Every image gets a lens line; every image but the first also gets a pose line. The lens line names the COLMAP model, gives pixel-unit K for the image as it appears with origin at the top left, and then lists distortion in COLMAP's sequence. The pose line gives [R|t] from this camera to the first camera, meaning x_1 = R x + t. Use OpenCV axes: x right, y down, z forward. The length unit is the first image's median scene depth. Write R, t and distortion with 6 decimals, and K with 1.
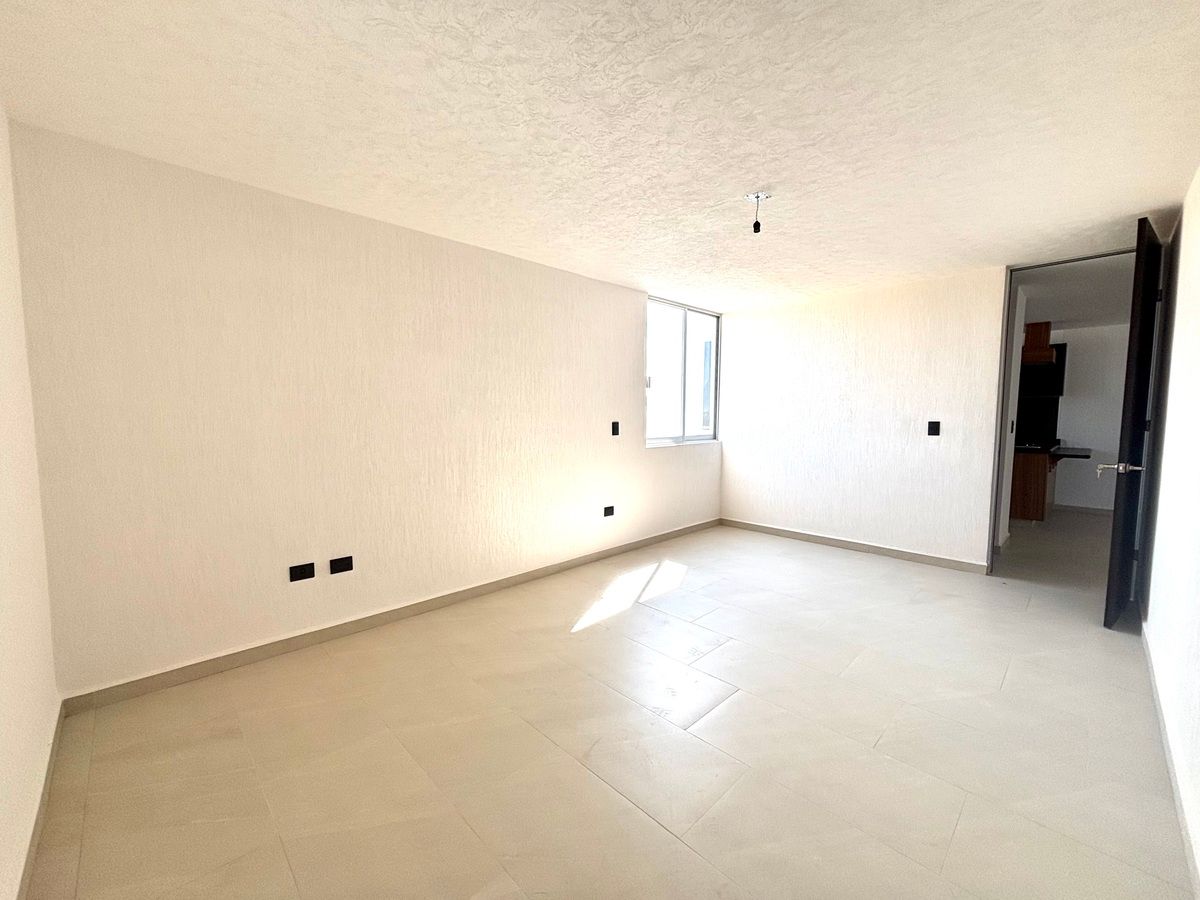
lens RADIAL K [[483.6, 0, 600.0], [0, 483.6, 450.0], [0, 0, 1]] dist [0.001208, -0.000076]
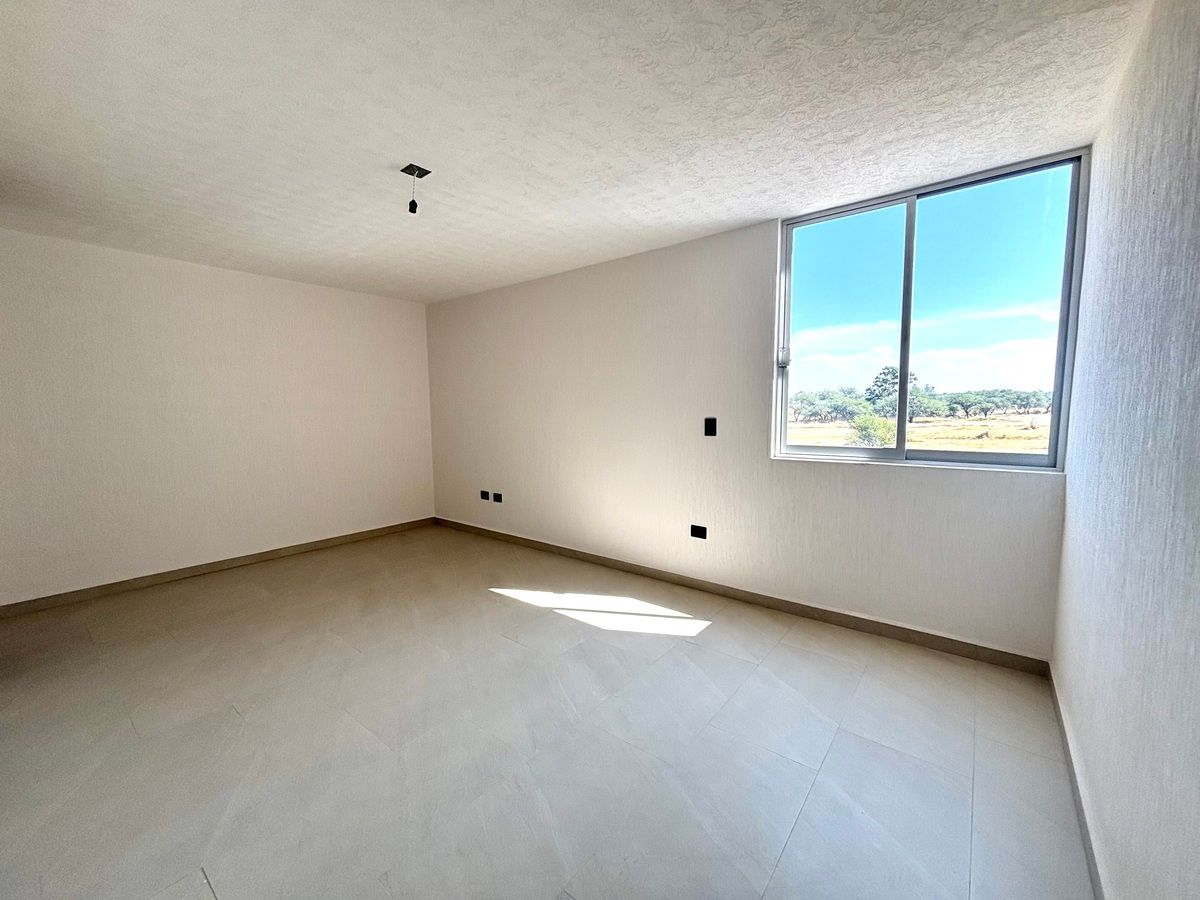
lens RADIAL K [[483.6, 0, 600.0], [0, 483.6, 450.0], [0, 0, 1]] dist [0.001208, -0.000076]
pose [[0.115336, 0.083704, -0.989794, 0.776764], [-0.064309, 0.994982, 0.076649, -0.056215], [0.991243, 0.054812, 0.120140, 0.747725]]
